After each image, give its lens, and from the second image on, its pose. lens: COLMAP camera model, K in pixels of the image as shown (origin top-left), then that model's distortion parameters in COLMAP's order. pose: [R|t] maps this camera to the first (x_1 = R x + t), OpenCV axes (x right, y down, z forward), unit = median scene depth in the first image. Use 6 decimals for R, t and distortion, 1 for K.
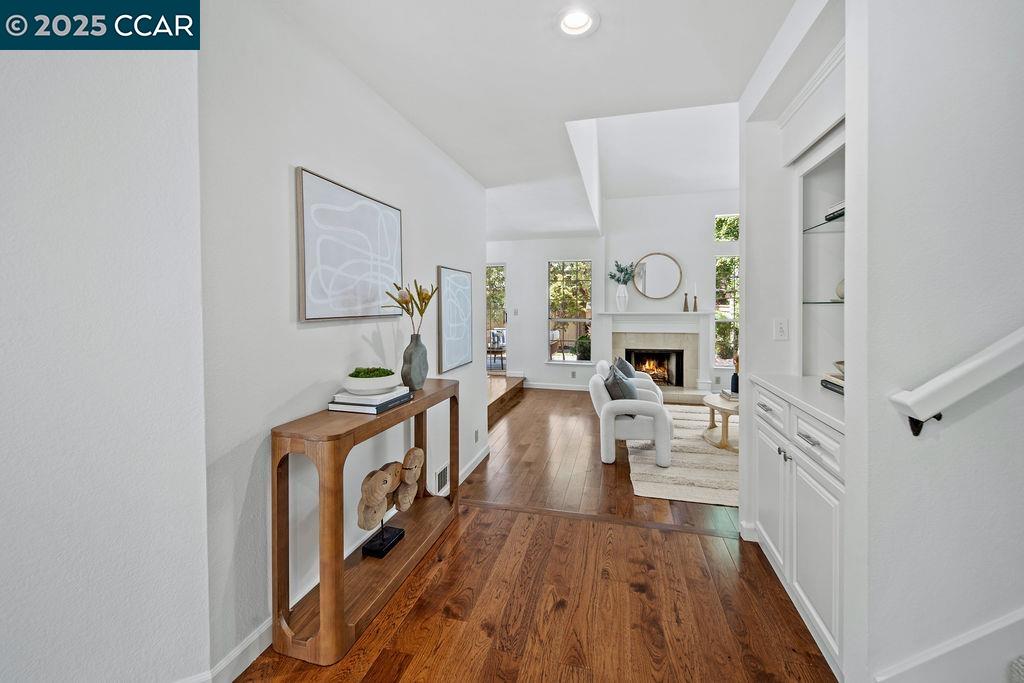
lens RADIAL K [[409.4, 0, 512.0], [0, 409.4, 313.4], [0, 0, 1]] dist [-0.000774, -0.000274]
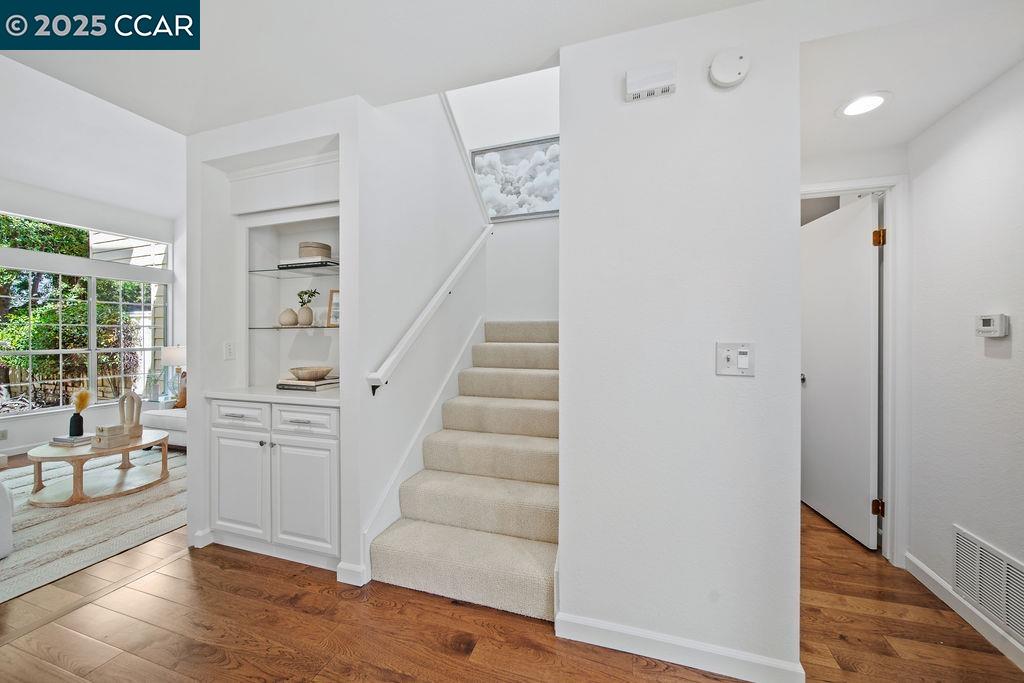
lens RADIAL K [[382.6, 0, 512.0], [0, 382.6, 341.5], [0, 0, 1]] dist [0.000113, -0.000060]
pose [[0.054264, -0.010641, 0.998470, -0.418751], [0.020862, 0.999737, 0.009521, 0.019257], [-0.998309, 0.020313, 0.054472, 0.124733]]
